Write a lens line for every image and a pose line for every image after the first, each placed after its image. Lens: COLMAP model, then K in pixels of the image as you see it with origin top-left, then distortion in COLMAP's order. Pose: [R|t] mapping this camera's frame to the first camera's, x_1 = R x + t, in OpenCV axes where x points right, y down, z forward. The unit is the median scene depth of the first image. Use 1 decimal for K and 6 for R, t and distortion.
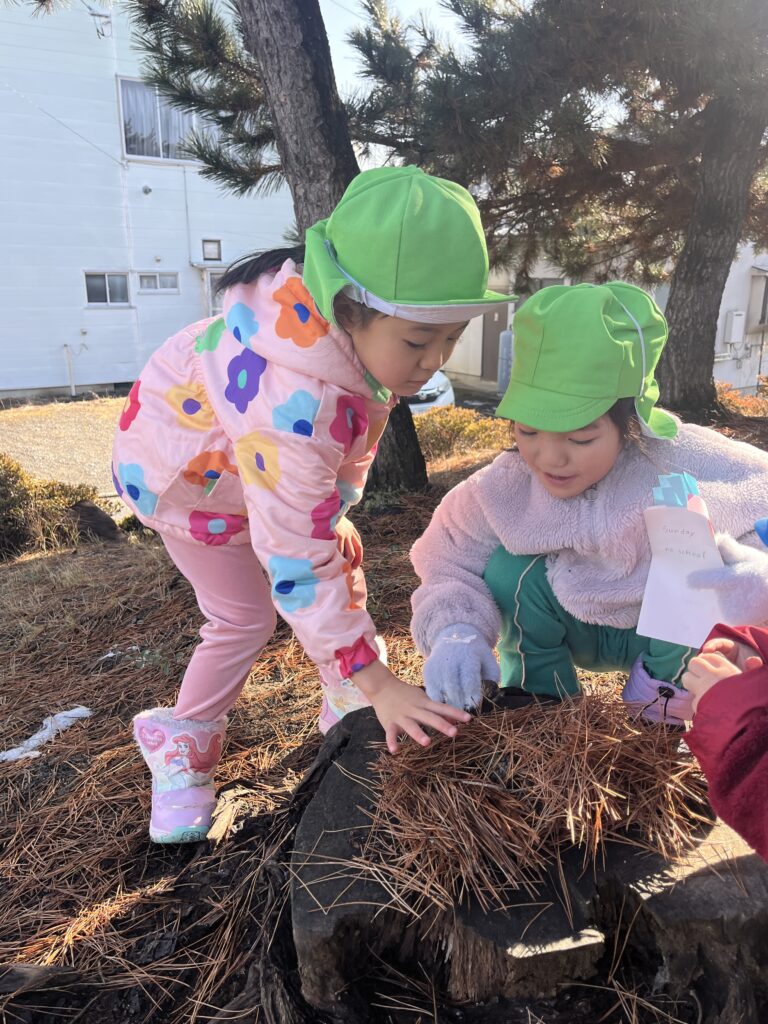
lens RADIAL K [[820.4, 0, 387.3], [0, 820.4, 511.2], [0, 0, 1]] dist [0.024280, -0.003432]
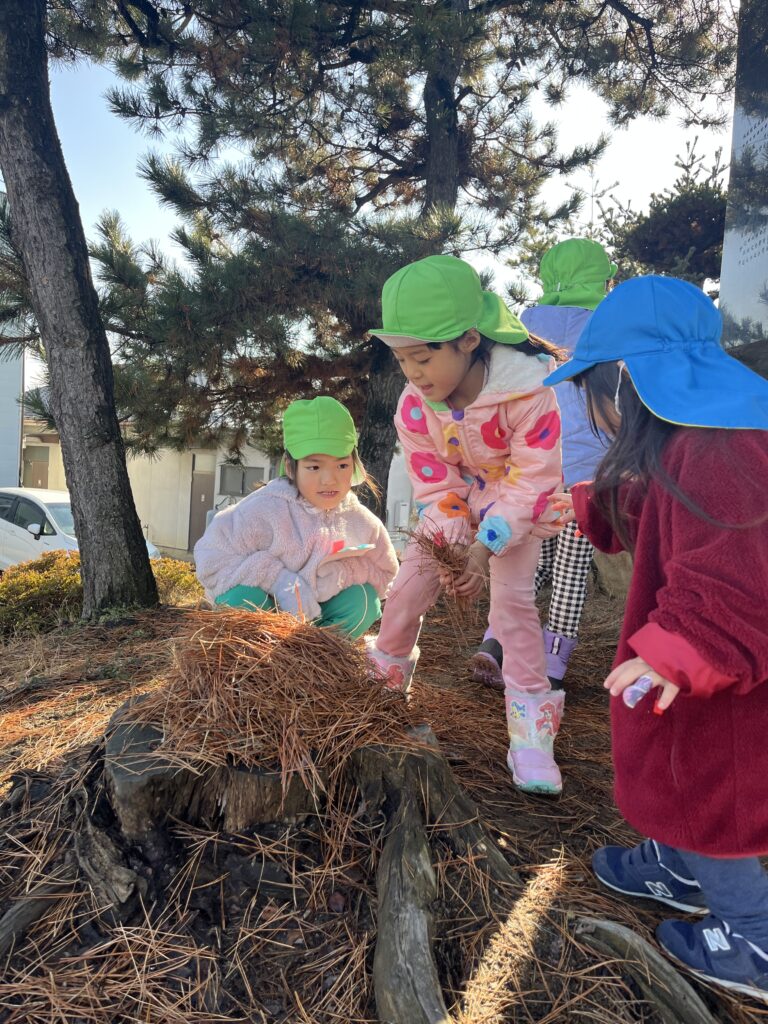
lens RADIAL K [[806.7, 0, 380.9], [0, 806.7, 509.6], [0, 0, 1]] dist [0.051939, -0.080638]
pose [[0.935071, 0.048365, 0.351144, -0.065182], [0.040064, 0.969878, -0.240272, 0.128787], [-0.352188, 0.238740, 0.904968, -0.173926]]
